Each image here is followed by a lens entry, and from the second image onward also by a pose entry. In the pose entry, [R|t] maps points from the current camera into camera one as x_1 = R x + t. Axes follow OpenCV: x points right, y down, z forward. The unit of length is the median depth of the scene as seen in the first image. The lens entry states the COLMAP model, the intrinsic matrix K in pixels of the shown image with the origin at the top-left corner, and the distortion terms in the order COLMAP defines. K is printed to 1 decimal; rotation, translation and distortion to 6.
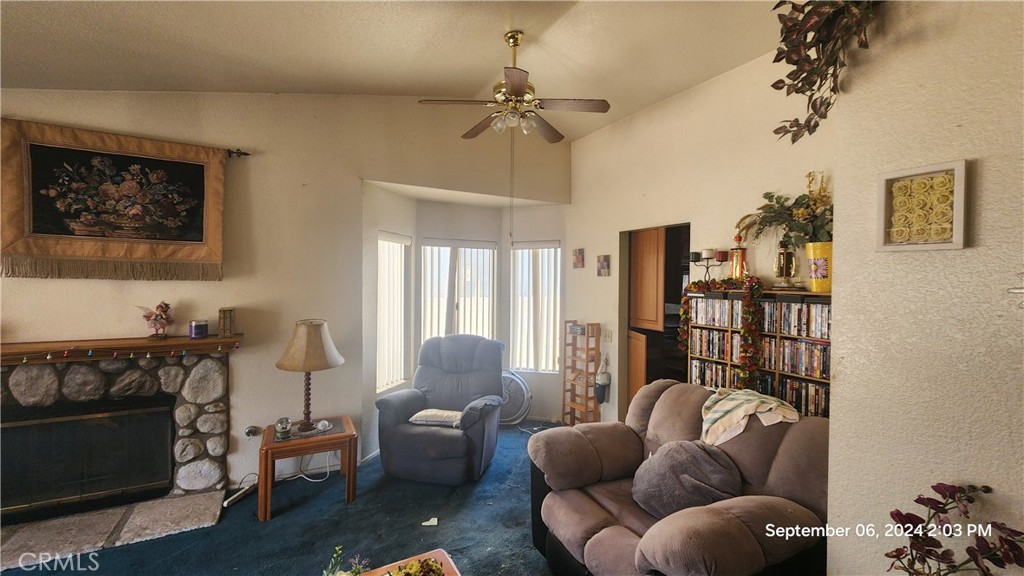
lens RADIAL K [[419.3, 0, 510.0], [0, 419.3, 284.3], [0, 0, 1]] dist [0.001413, -0.001253]
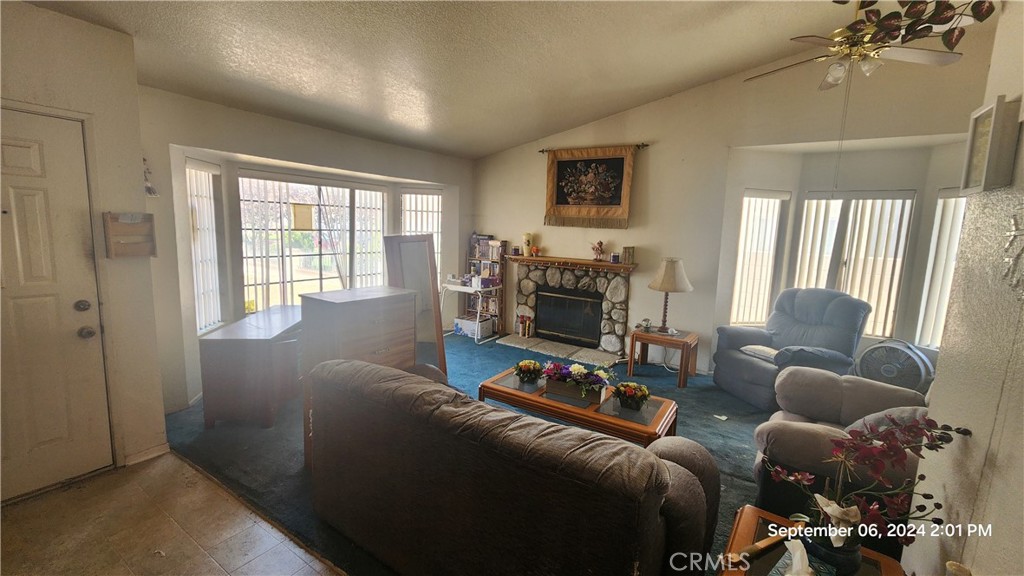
lens RADIAL K [[419.3, 0, 513.5], [0, 419.3, 280.7], [0, 0, 1]] dist [0.001413, -0.001253]
pose [[0.475639, 0.120710, -0.871319, 0.544501], [-0.037738, 0.992428, 0.116887, 0.016016], [0.878831, -0.022714, 0.476593, -0.164192]]
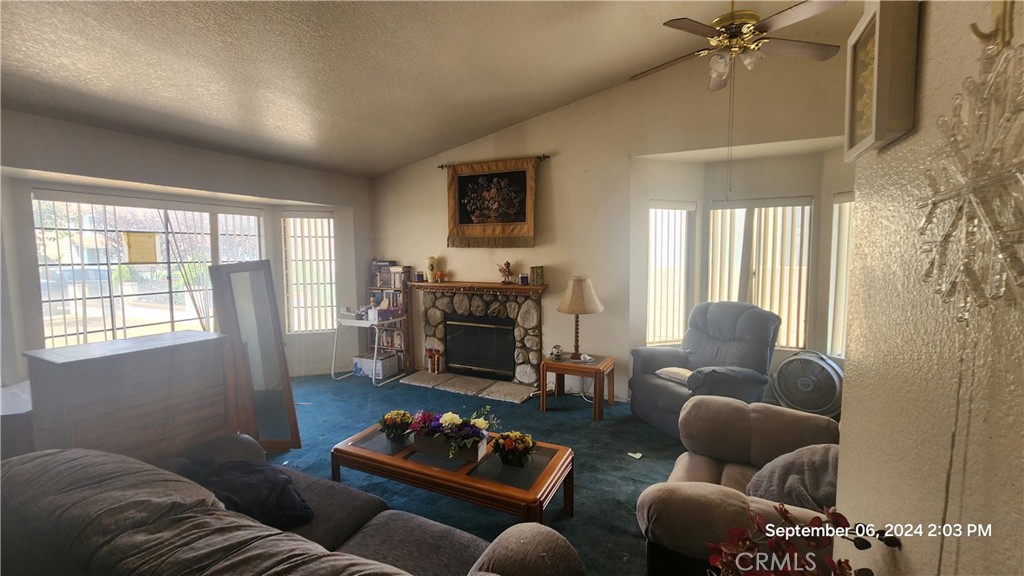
lens RADIAL K [[419.3, 0, 516.0], [0, 419.3, 281.1], [0, 0, 1]] dist [0.001413, -0.001253]
pose [[0.585740, 0.043175, -0.809349, 0.484231], [0.002976, 0.998459, 0.055417, 0.027846], [0.810494, -0.034869, 0.584708, 0.080086]]
